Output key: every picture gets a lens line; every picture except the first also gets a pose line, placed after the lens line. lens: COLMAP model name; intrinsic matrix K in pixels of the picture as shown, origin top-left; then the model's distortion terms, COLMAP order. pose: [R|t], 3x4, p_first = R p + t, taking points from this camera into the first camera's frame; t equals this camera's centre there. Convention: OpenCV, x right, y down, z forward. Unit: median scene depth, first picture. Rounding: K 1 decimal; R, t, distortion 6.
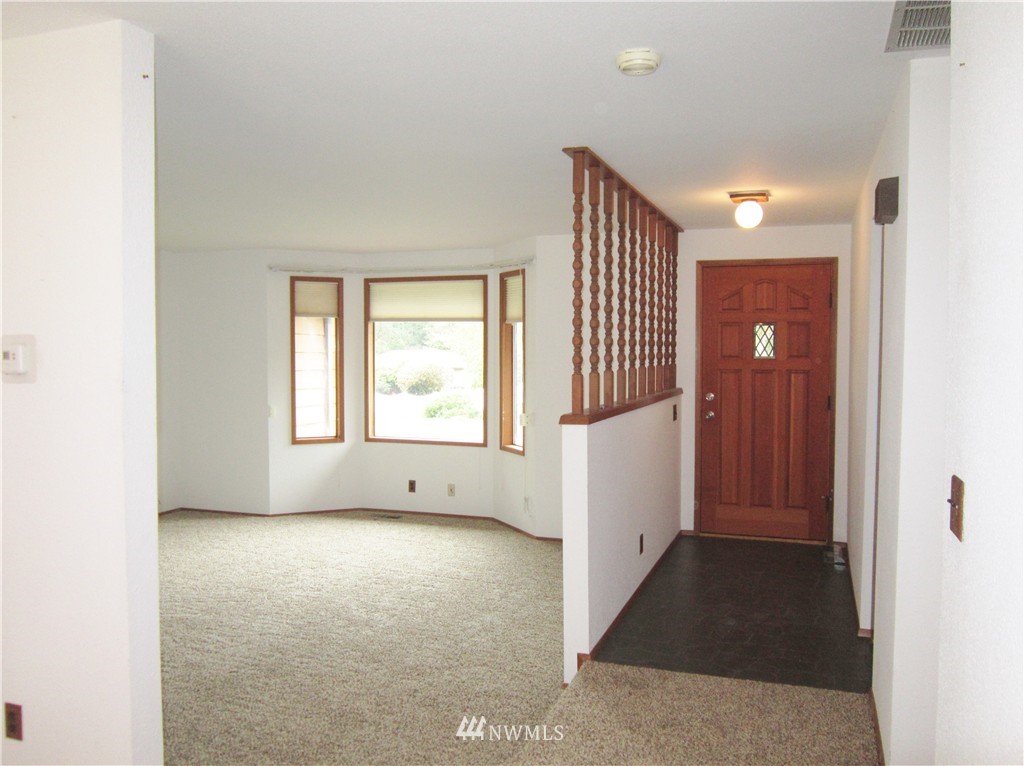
lens RADIAL K [[828.5, 0, 512.0], [0, 828.5, 383.0], [0, 0, 1]] dist [-0.039233, 0.001372]
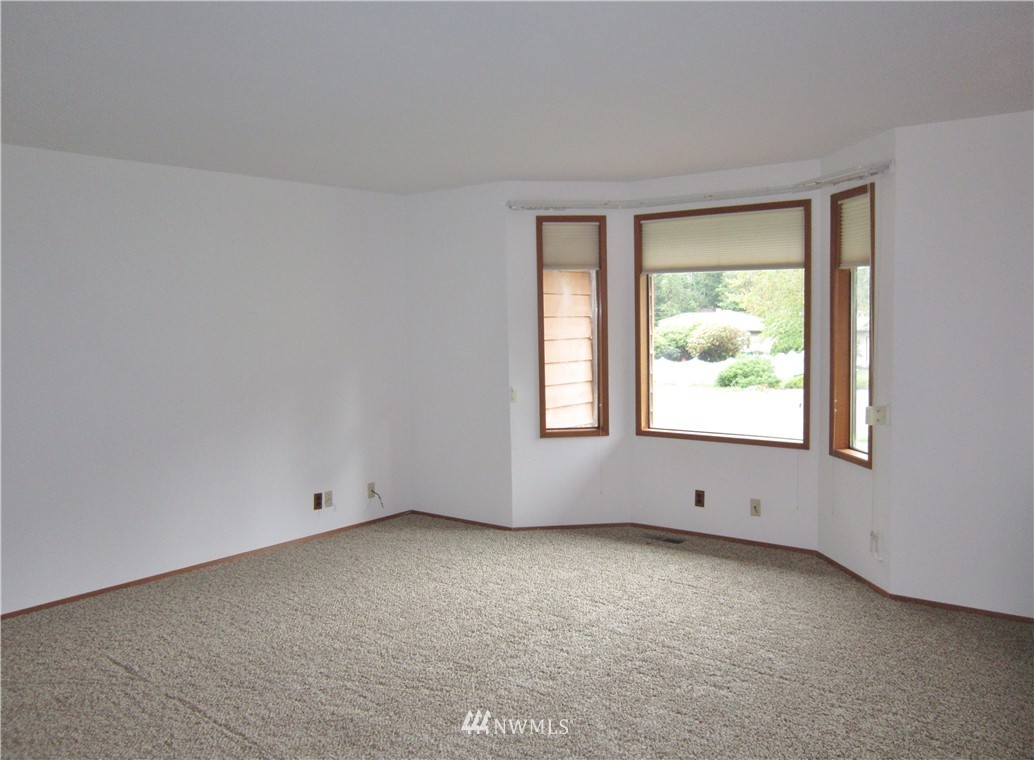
lens RADIAL K [[868.6, 0, 517.0], [0, 868.6, 380.0], [0, 0, 1]] dist [-0.030478, 0.000080]
pose [[0.945203, 0.006568, -0.326418, -0.025415], [0.005623, 0.999322, 0.036390, -0.008573], [0.326436, -0.036232, 0.944525, 0.241256]]
